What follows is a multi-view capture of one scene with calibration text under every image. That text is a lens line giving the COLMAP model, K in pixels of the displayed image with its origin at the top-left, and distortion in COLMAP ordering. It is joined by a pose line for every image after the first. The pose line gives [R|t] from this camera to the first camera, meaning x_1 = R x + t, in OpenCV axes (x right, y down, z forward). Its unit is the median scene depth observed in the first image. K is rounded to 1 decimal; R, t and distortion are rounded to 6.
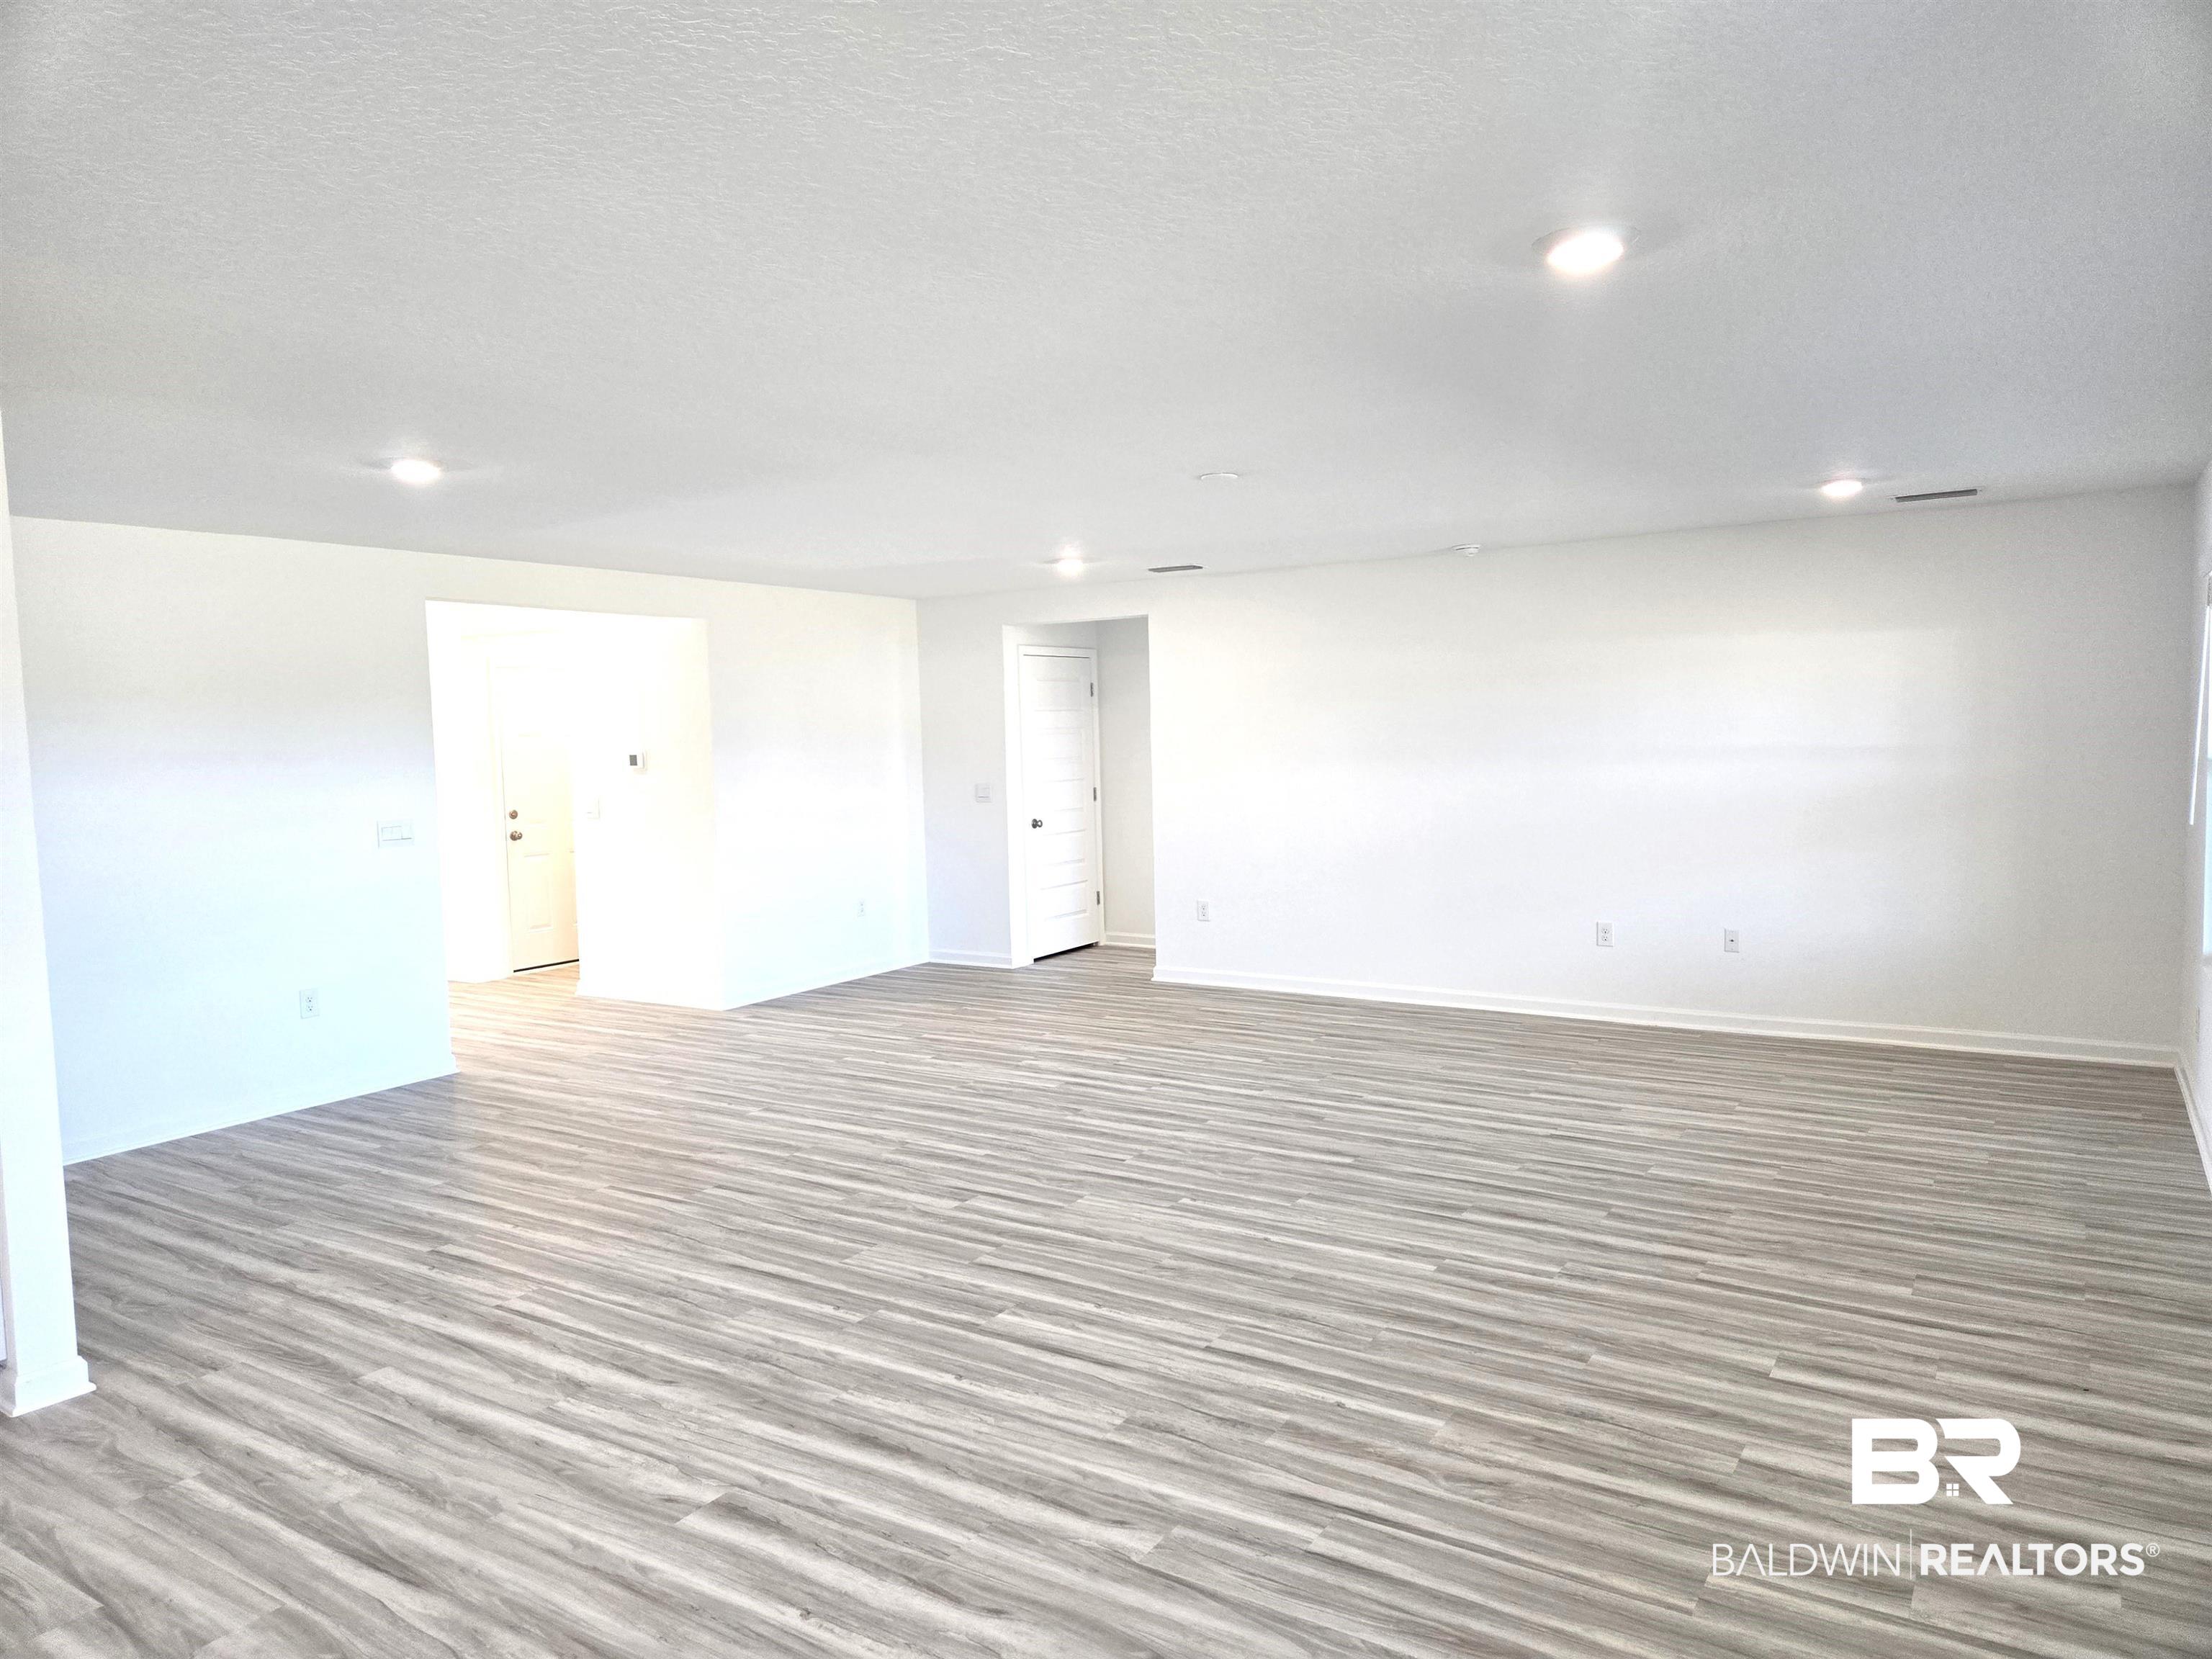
lens RADIAL K [[1469.2, 0, 1113.9], [0, 1469.2, 845.3], [0, 0, 1]] dist [0.073426, -0.062196]
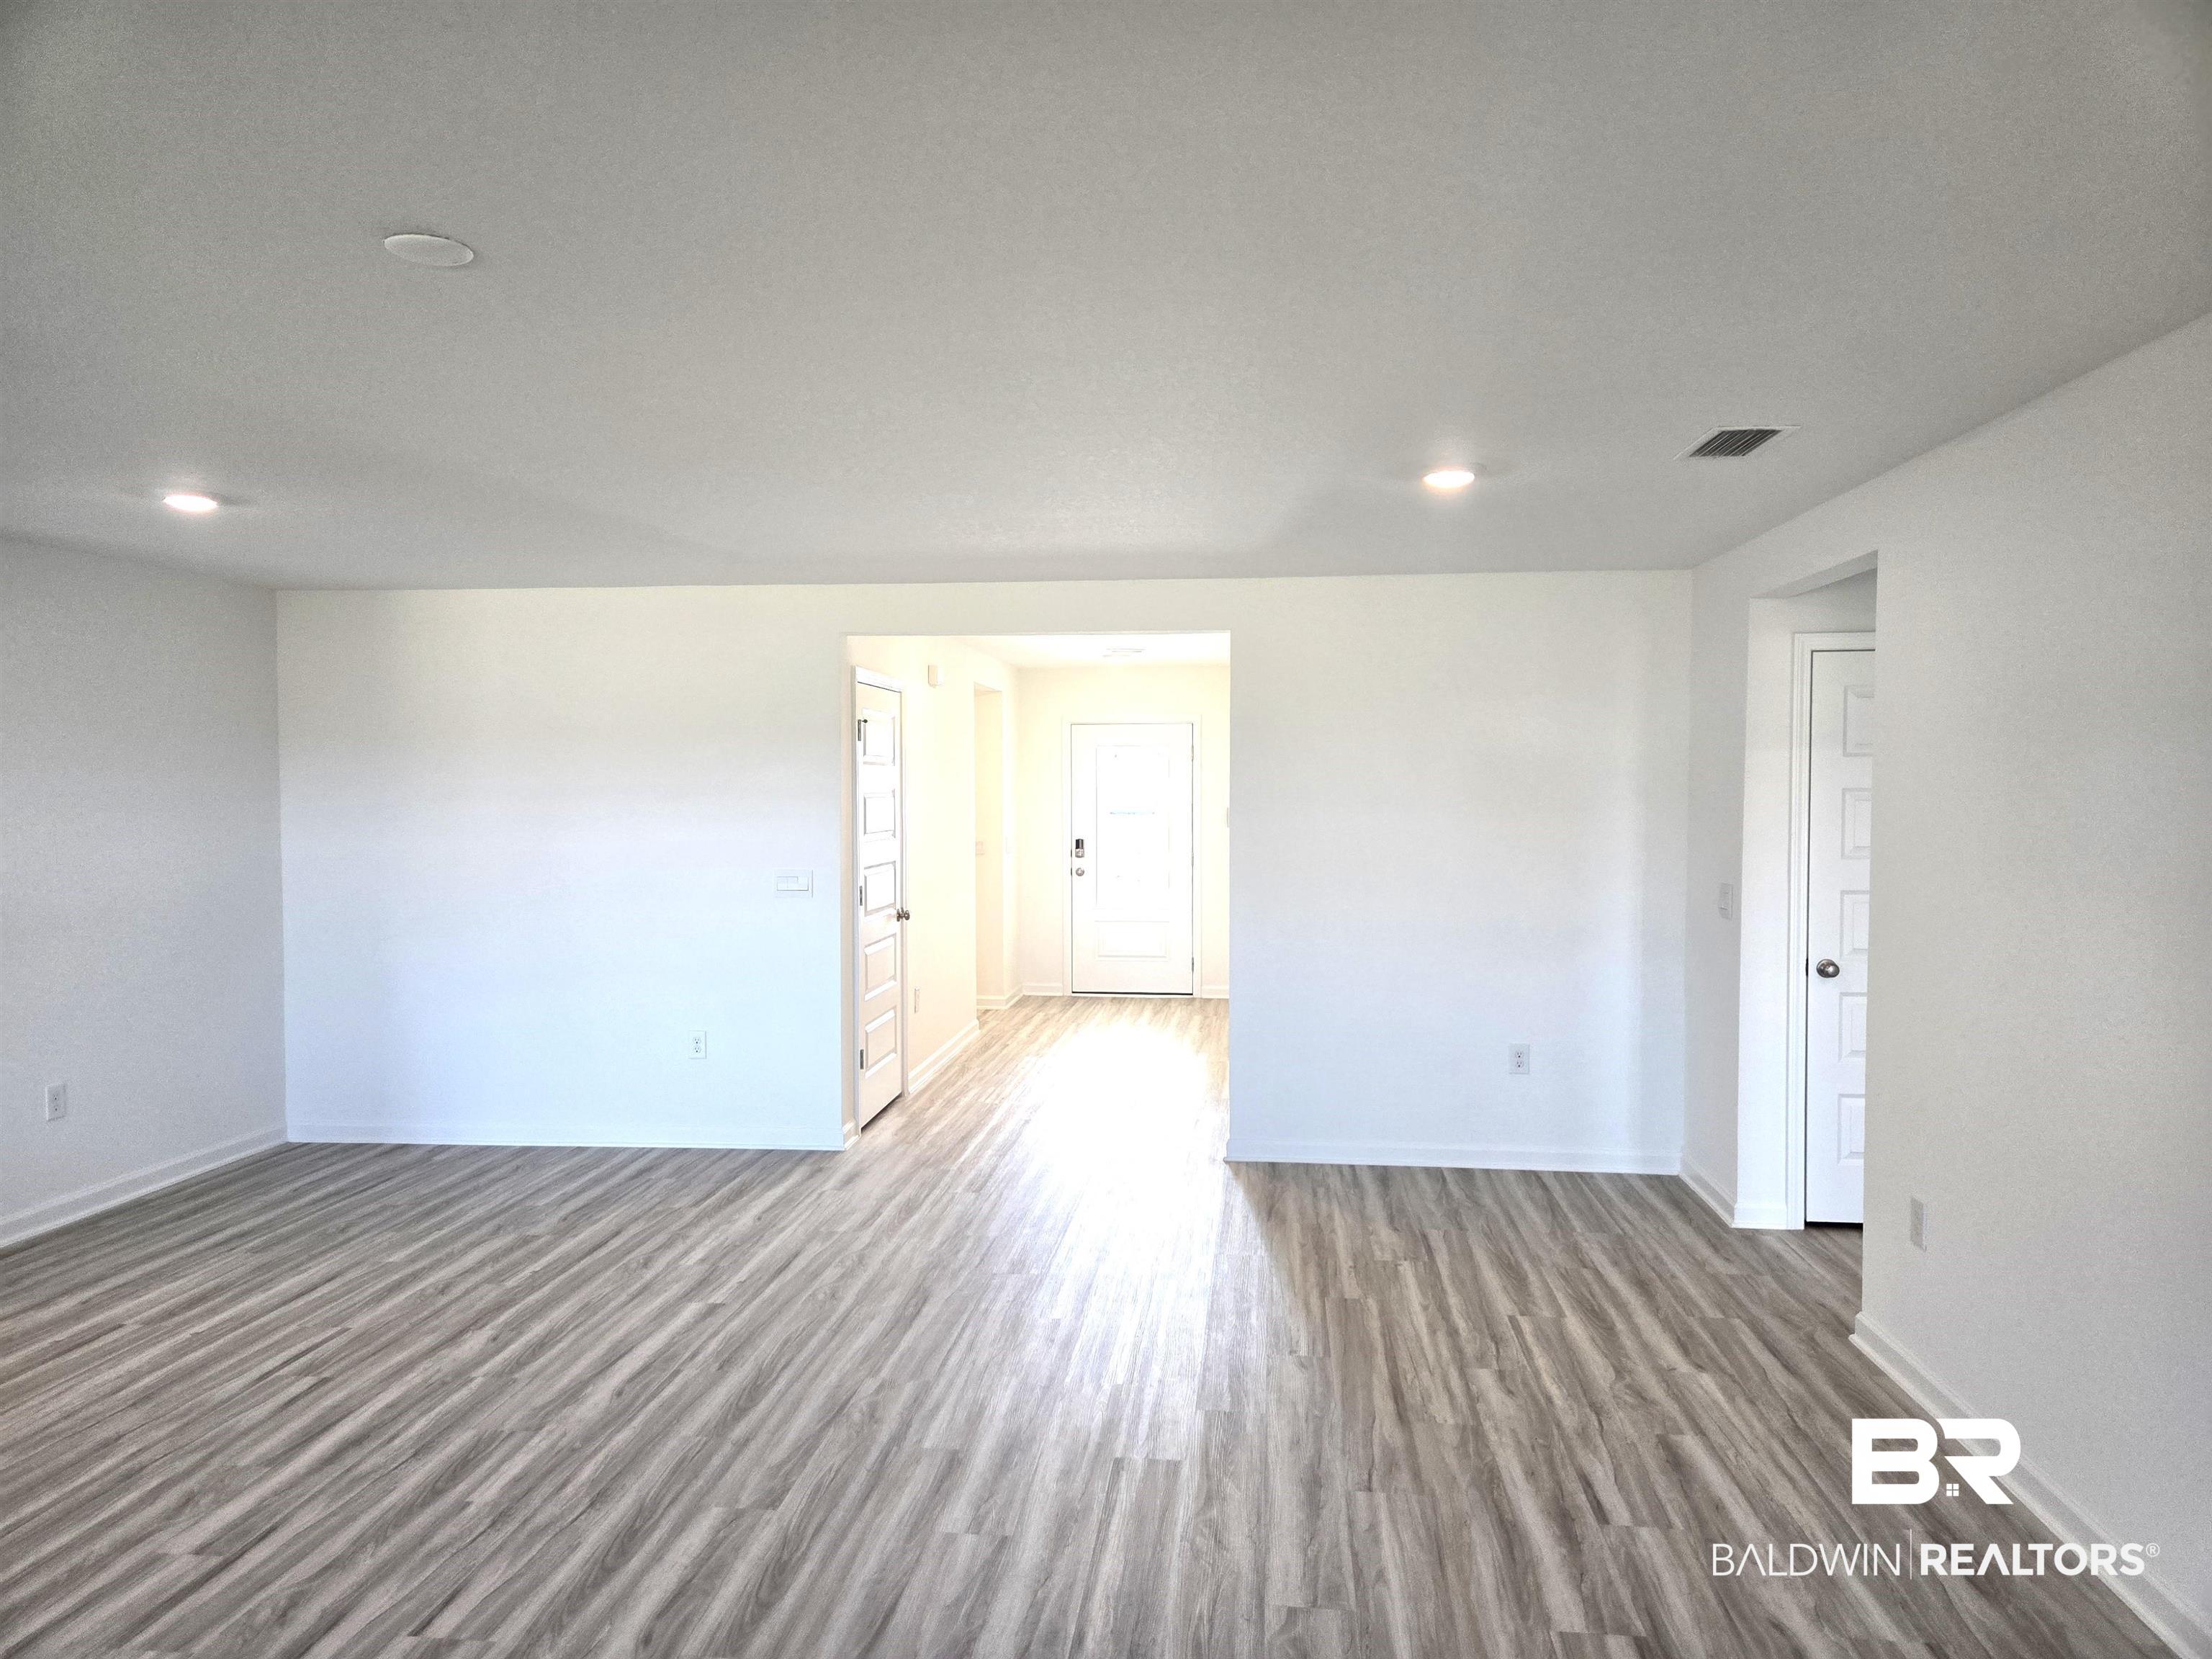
lens RADIAL K [[1469.2, 0, 1113.9], [0, 1469.2, 845.3], [0, 0, 1]] dist [0.073426, -0.062196]
pose [[0.442162, 0.062084, -0.894784, 0.622884], [-0.083921, 0.996089, 0.027644, -0.105589], [0.893001, 0.062868, 0.445643, 1.062706]]
